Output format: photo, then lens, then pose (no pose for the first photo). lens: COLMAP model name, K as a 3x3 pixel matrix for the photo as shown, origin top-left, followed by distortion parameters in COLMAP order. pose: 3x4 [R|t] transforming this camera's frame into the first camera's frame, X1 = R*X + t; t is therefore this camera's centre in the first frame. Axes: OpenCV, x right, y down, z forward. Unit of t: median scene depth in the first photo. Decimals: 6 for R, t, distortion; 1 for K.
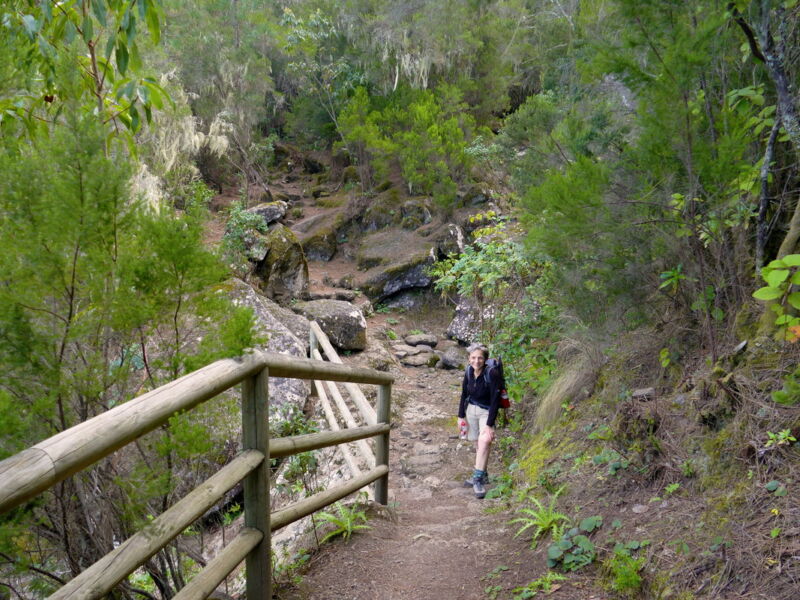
lens RADIAL K [[547.0, 0, 400.3], [0, 547.0, 300.3], [0, 0, 1]] dist [-0.035111, -0.001064]
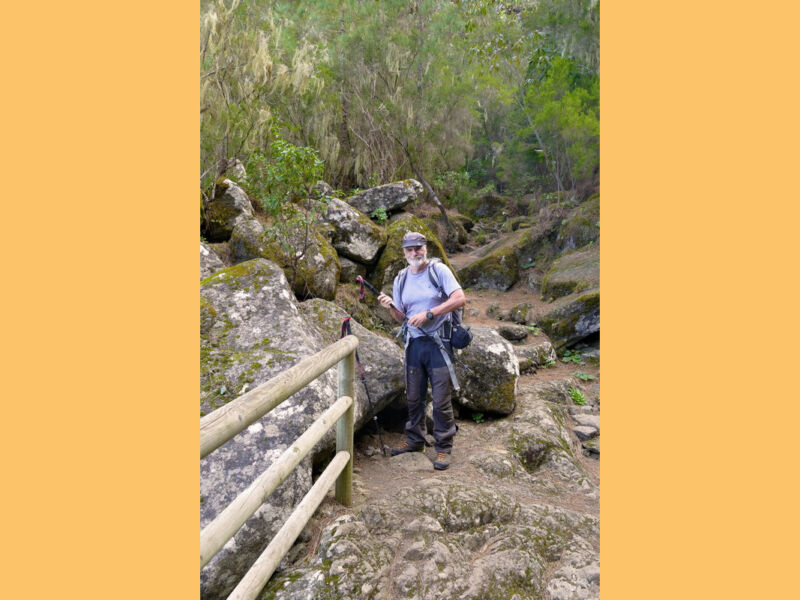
lens RADIAL K [[547.0, 0, 401.0], [0, 547.0, 298.9], [0, 0, 1]] dist [-0.035111, -0.001064]
pose [[0.920508, 0.031977, -0.389414, 0.030410], [-0.076573, 0.992083, -0.099539, 0.027313], [0.383148, 0.121445, 0.915669, 0.321283]]
